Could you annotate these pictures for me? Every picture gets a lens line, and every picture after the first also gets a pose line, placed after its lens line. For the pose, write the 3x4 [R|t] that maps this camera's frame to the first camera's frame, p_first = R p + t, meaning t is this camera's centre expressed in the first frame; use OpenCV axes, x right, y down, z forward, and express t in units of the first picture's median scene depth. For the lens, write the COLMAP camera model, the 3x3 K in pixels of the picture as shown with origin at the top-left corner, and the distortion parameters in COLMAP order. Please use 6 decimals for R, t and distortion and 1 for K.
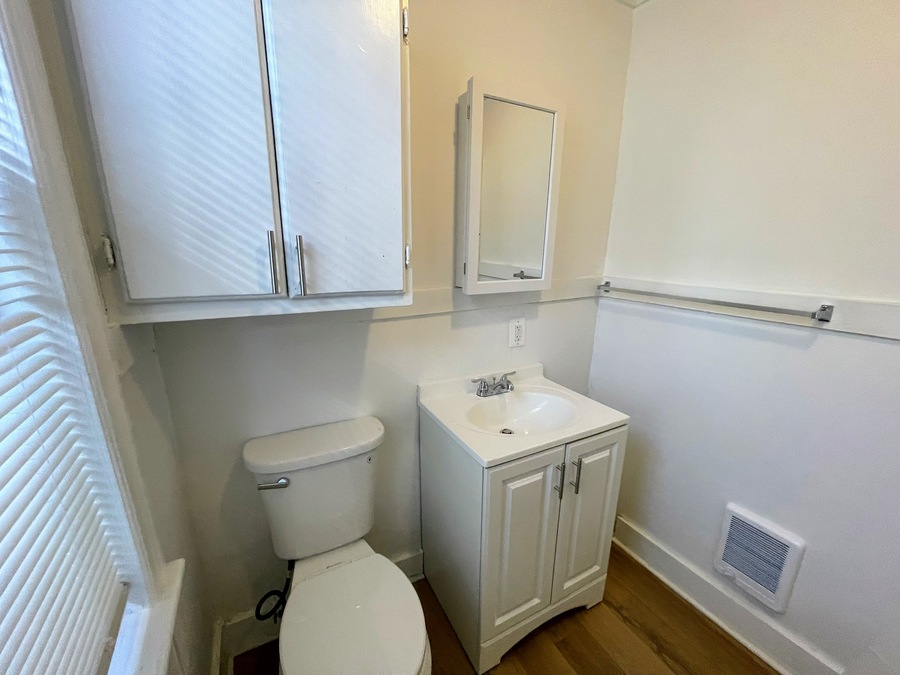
lens RADIAL K [[363.3, 0, 446.5], [0, 363.3, 339.2], [0, 0, 1]] dist [-0.005840, -0.000004]
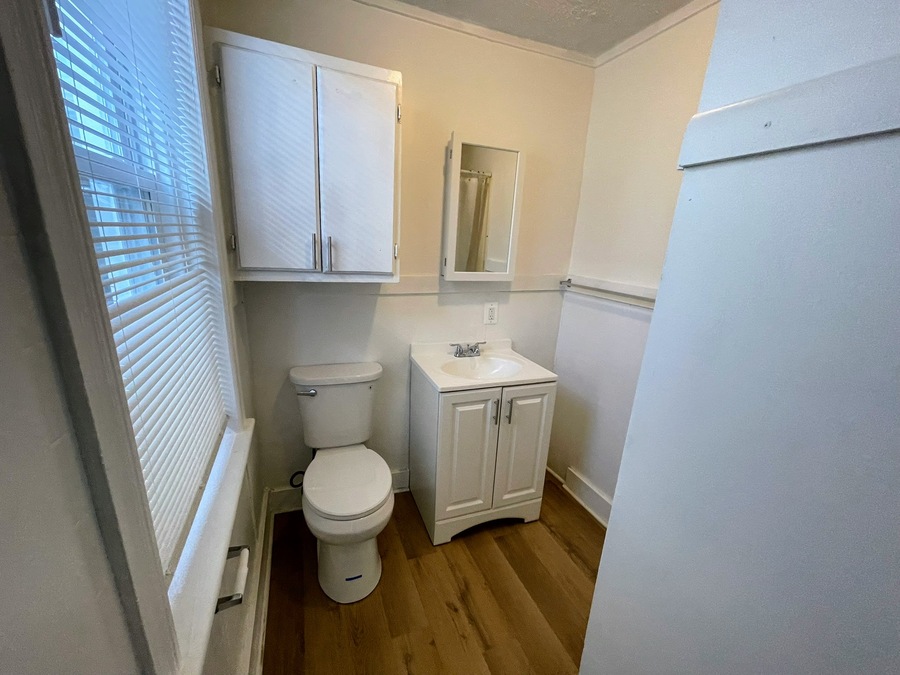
lens RADIAL K [[363.3, 0, 446.5], [0, 363.3, 339.2], [0, 0, 1]] dist [-0.005840, -0.000004]
pose [[0.992167, 0.071087, -0.102722, 0.223242], [-0.070005, 0.997447, 0.014107, 0.086880], [0.103463, -0.006805, 0.994610, -0.416148]]
